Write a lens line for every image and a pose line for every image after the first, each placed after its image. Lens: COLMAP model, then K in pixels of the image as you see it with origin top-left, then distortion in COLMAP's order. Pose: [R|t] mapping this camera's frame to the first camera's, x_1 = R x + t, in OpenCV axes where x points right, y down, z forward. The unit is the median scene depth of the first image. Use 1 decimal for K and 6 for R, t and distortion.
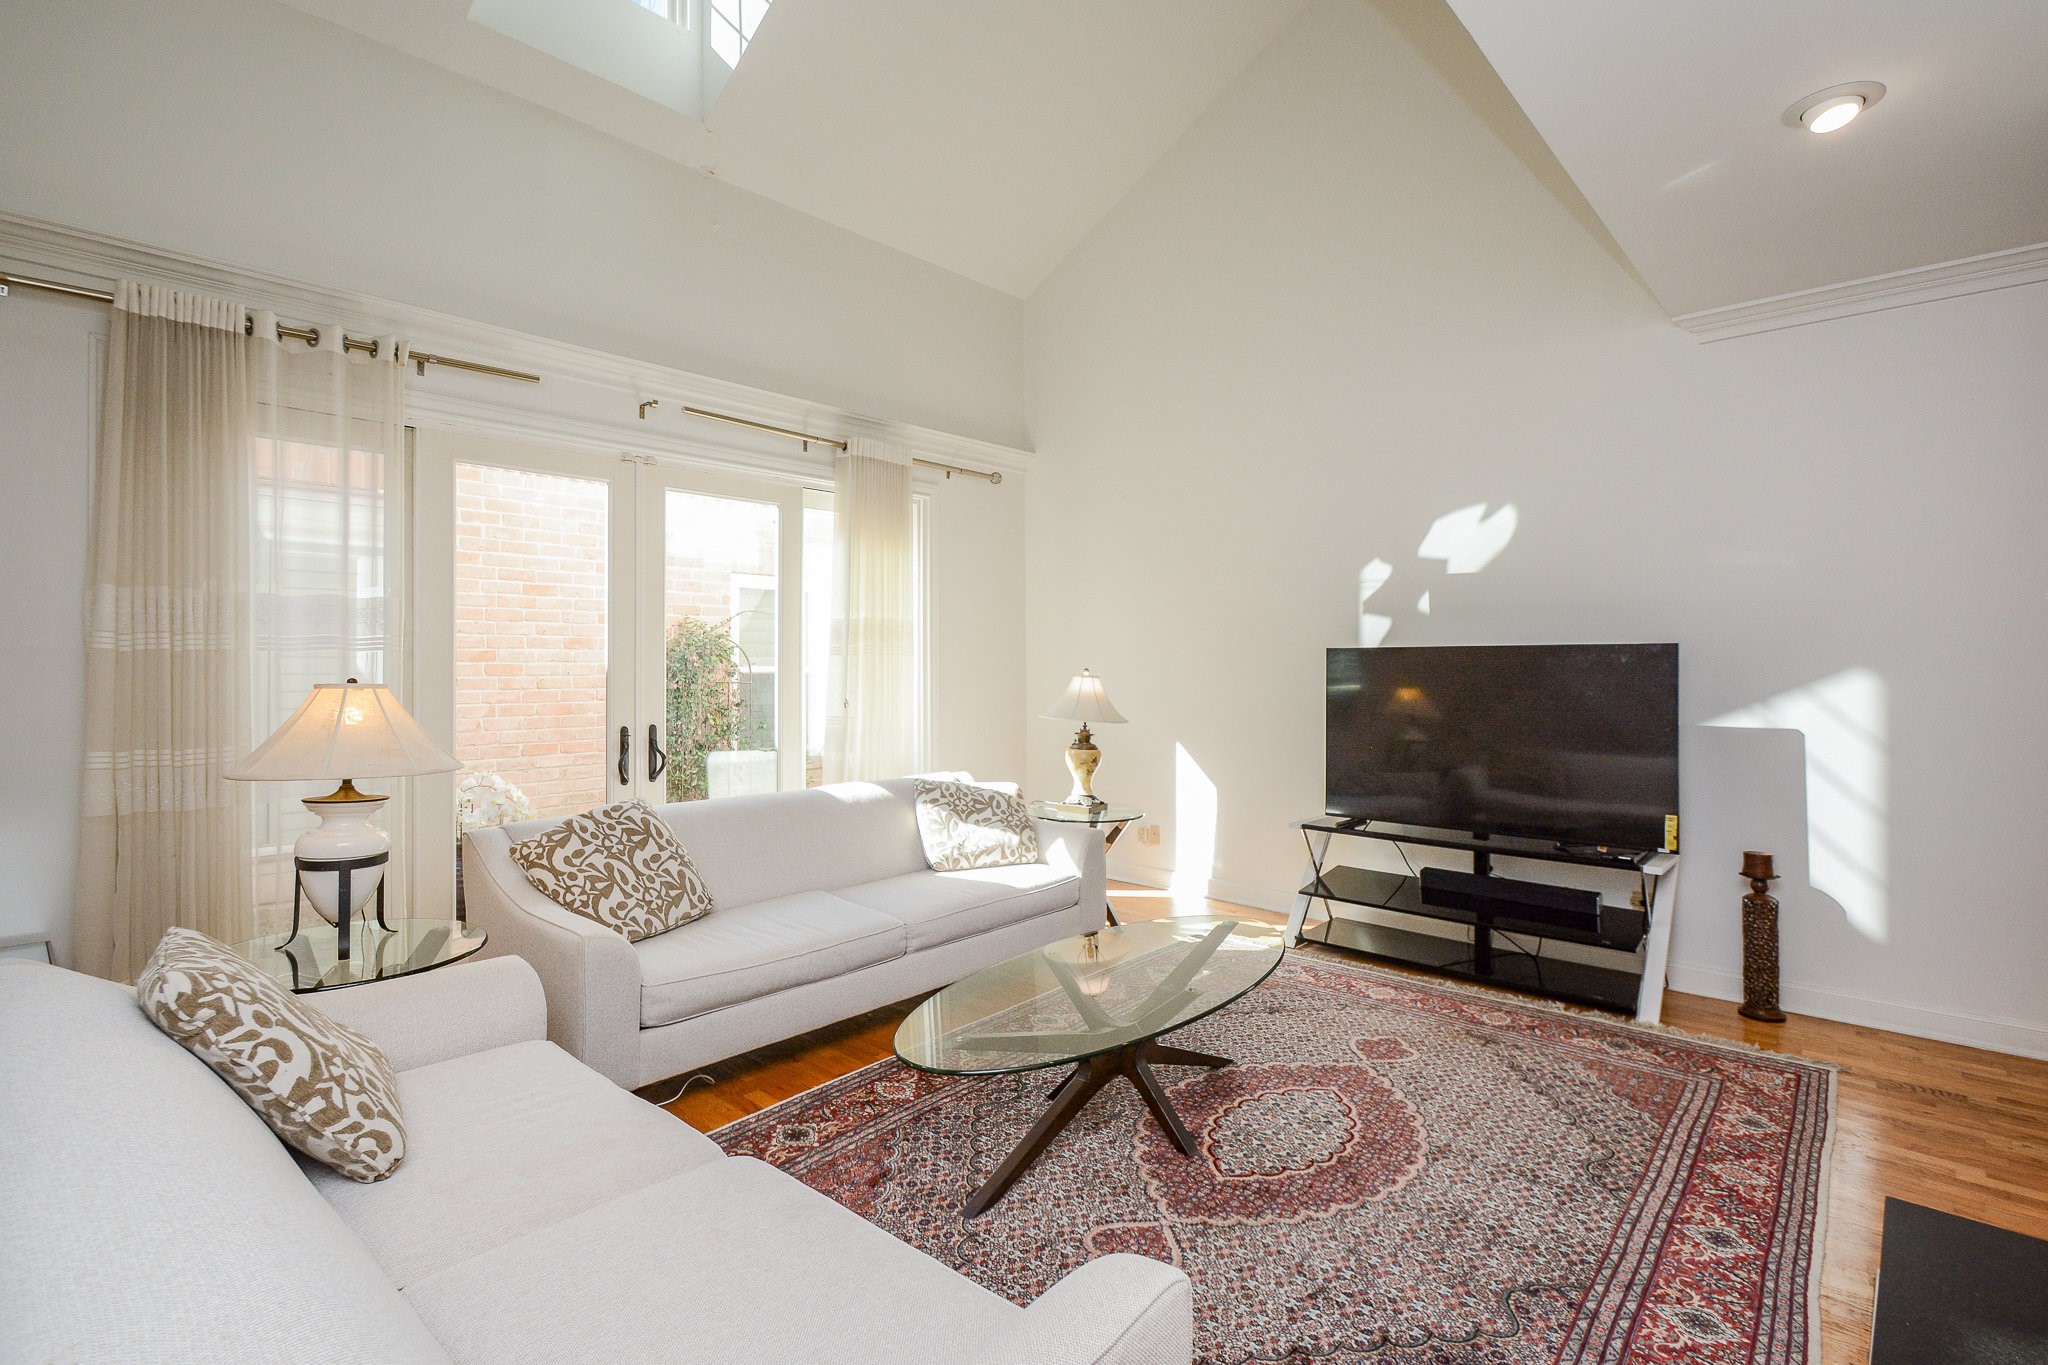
lens RADIAL K [[944.6, 0, 988.5], [0, 944.6, 664.8], [0, 0, 1]] dist [0.001853, 0.000110]
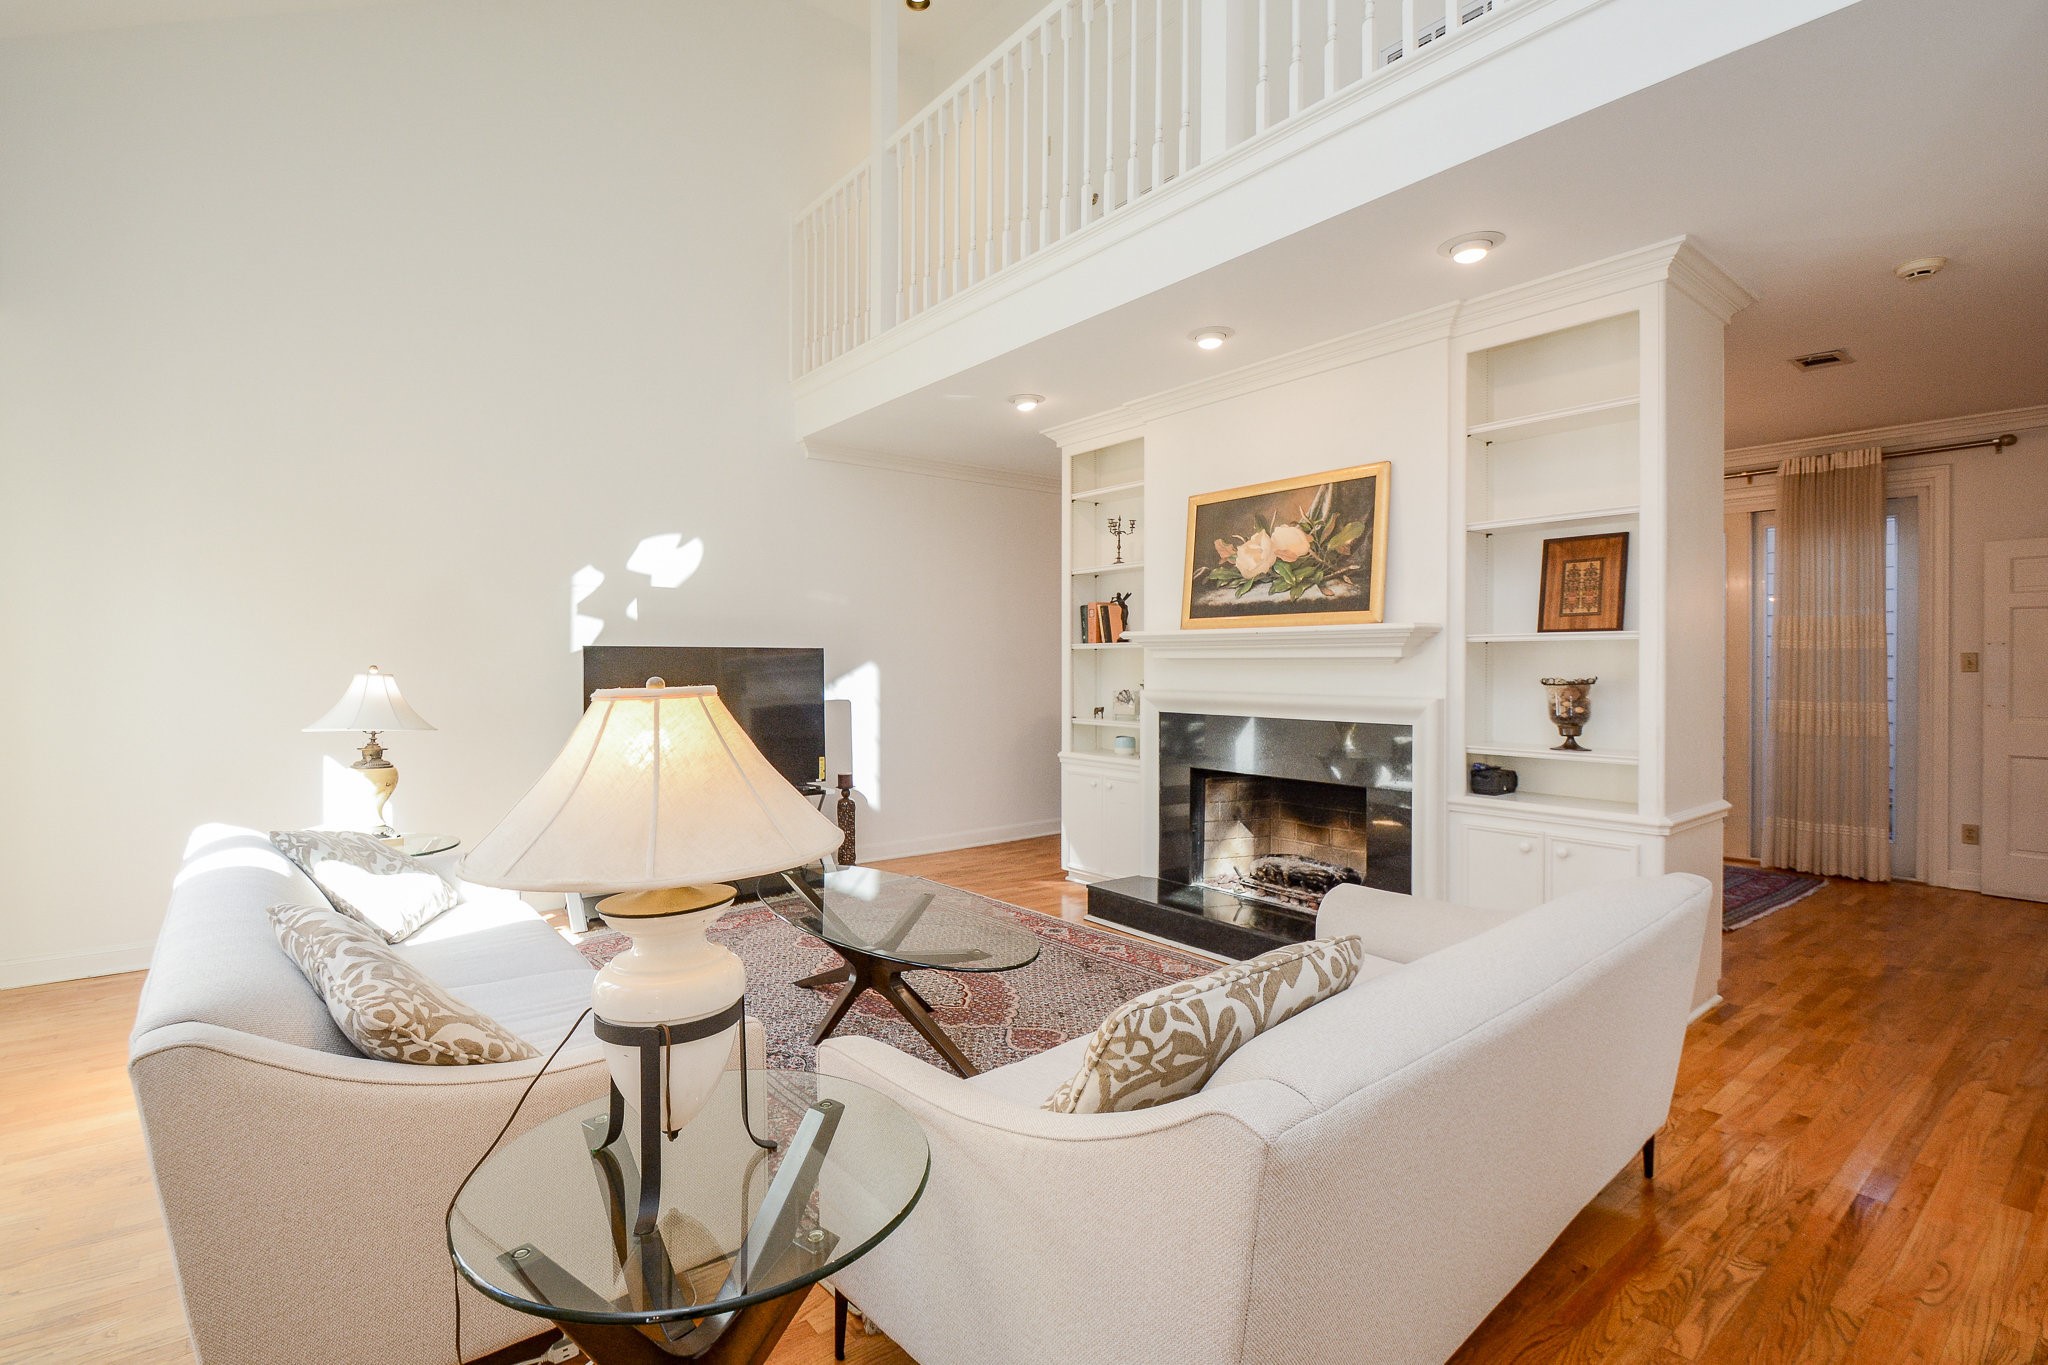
lens RADIAL K [[944.6, 0, 988.5], [0, 944.6, 664.8], [0, 0, 1]] dist [0.001853, 0.000110]
pose [[0.160058, -0.004748, 0.987096, -0.798057], [0.000175, 0.999989, 0.004781, -0.002873], [-0.987108, -0.000592, 0.160057, 0.475098]]
